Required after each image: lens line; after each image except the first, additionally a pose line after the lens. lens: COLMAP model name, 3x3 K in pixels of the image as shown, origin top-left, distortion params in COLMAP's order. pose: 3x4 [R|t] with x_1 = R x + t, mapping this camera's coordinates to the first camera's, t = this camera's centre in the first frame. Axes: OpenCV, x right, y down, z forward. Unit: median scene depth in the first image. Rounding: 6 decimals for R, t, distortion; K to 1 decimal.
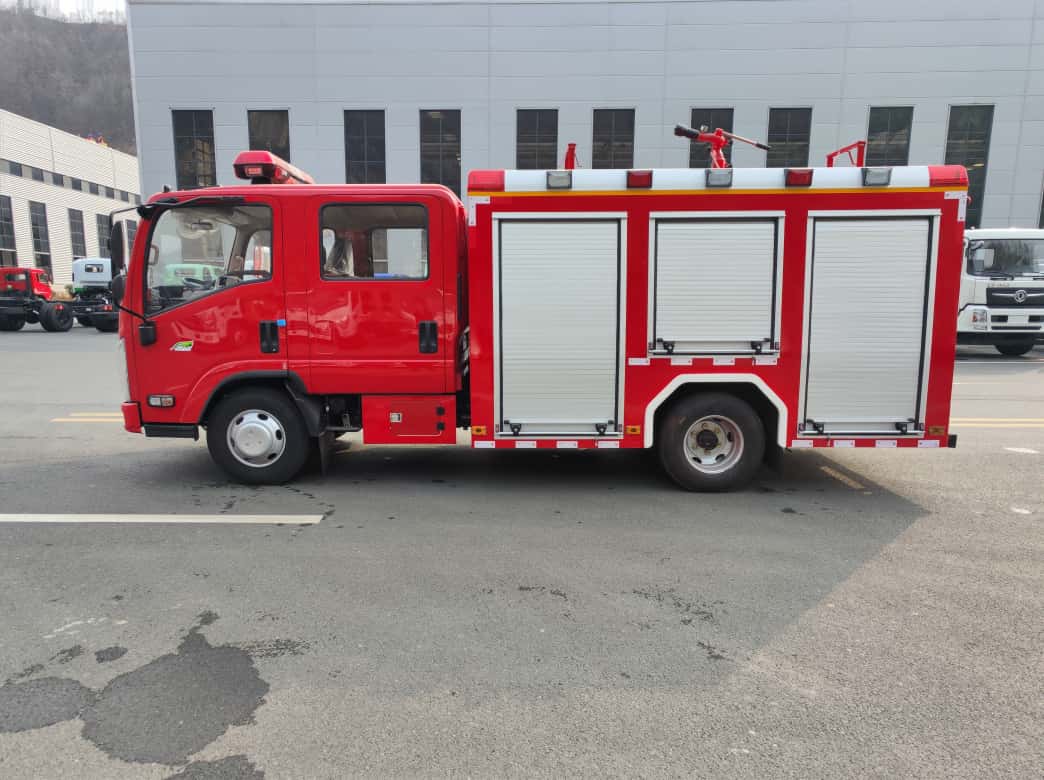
lens RADIAL K [[695.0, 0, 522.0], [0, 695.0, 390.0], [0, 0, 1]] dist [-0.000457, 0.001257]
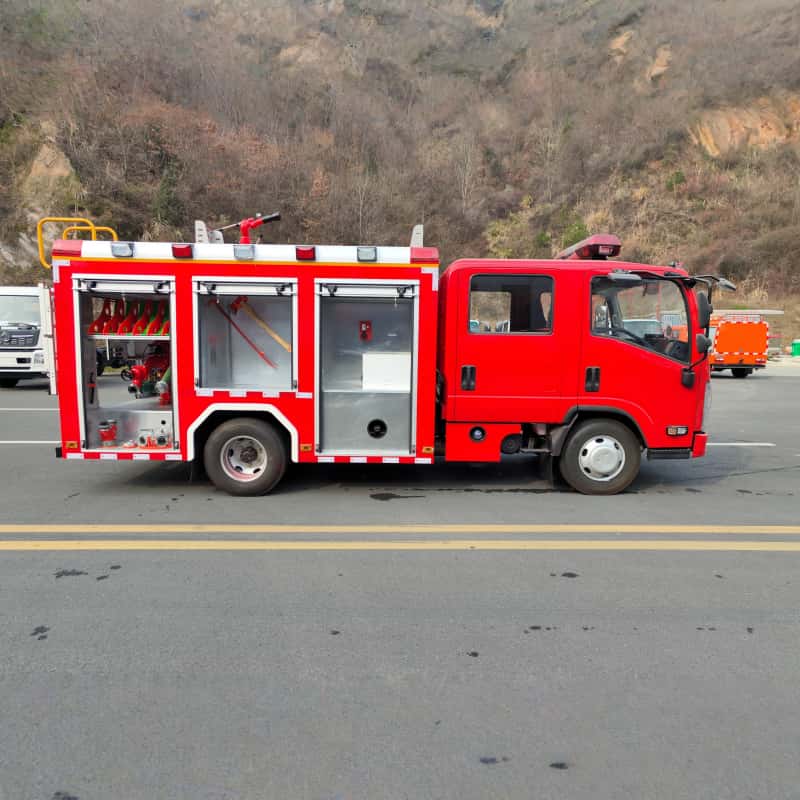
lens RADIAL K [[542.2, 0, 400.0], [0, 542.2, 400.0], [0, 0, 1]] dist [0.000654, 0.001004]
pose [[0.998993, 0.021670, 0.039281, 0.526813], [-0.020401, 0.999266, -0.032432, -0.002742], [-0.039955, 0.031598, 0.998702, -0.009041]]
